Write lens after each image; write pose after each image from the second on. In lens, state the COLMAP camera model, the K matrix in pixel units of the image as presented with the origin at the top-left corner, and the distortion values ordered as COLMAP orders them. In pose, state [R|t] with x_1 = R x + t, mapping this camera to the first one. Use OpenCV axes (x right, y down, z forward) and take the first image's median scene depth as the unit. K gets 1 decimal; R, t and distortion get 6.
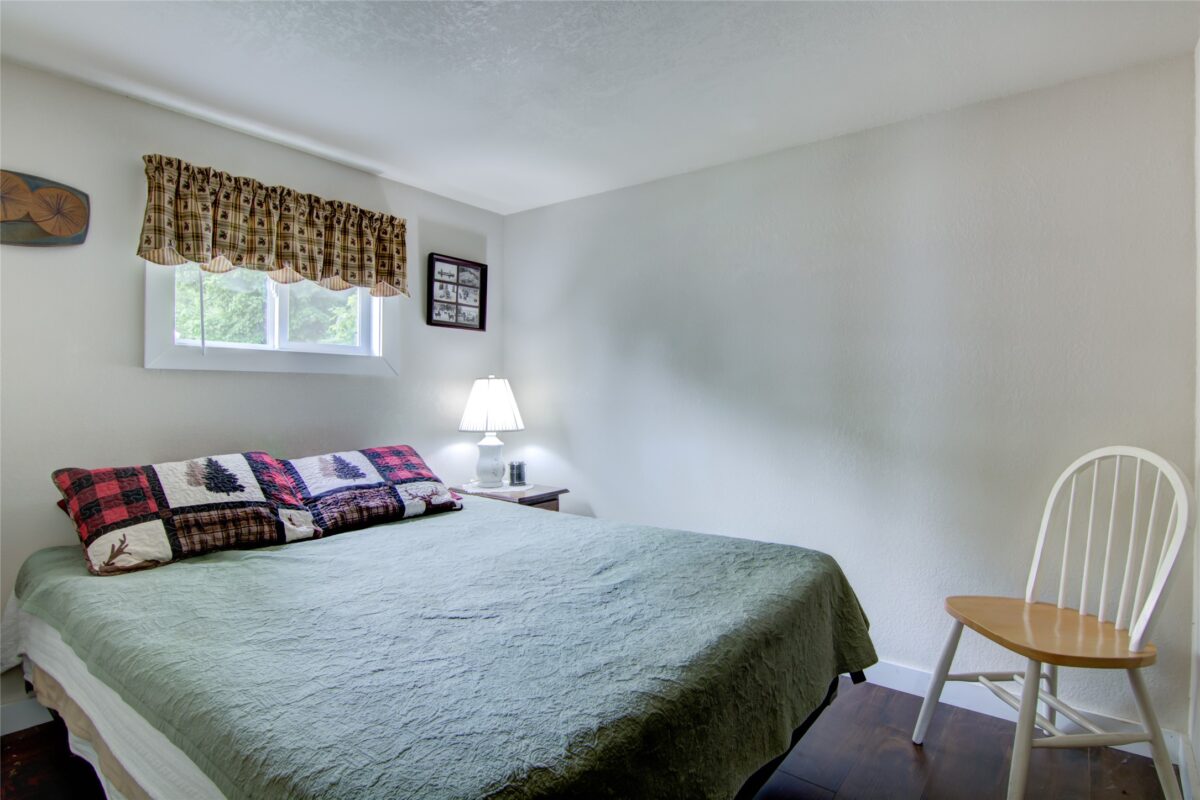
lens RADIAL K [[621.0, 0, 597.5], [0, 621.0, 401.3], [0, 0, 1]] dist [-0.004463, -0.012242]
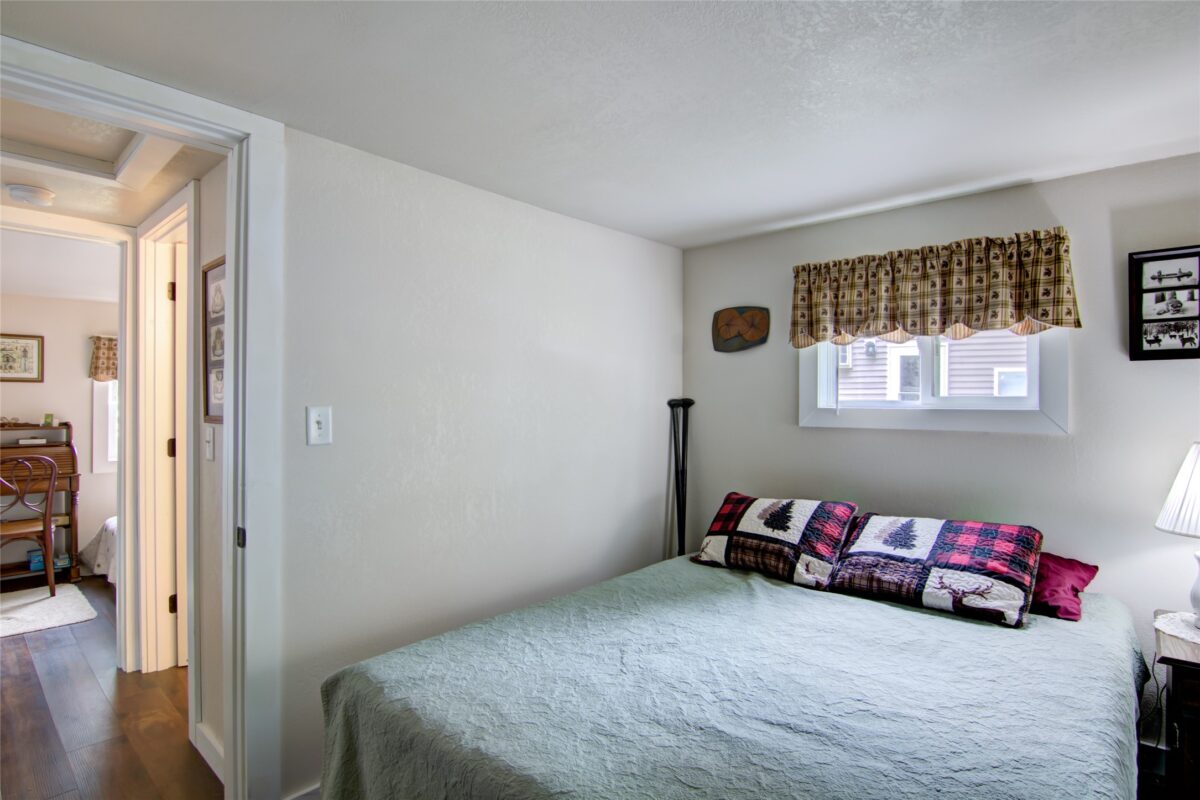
lens RADIAL K [[621.0, 0, 603.7], [0, 621.0, 400.2], [0, 0, 1]] dist [-0.004463, -0.012242]
pose [[-0.086535, -0.005928, -0.996231, 0.565370], [-0.011222, 0.999925, -0.004976, -0.086247], [0.996186, 0.010749, -0.086595, 0.608278]]
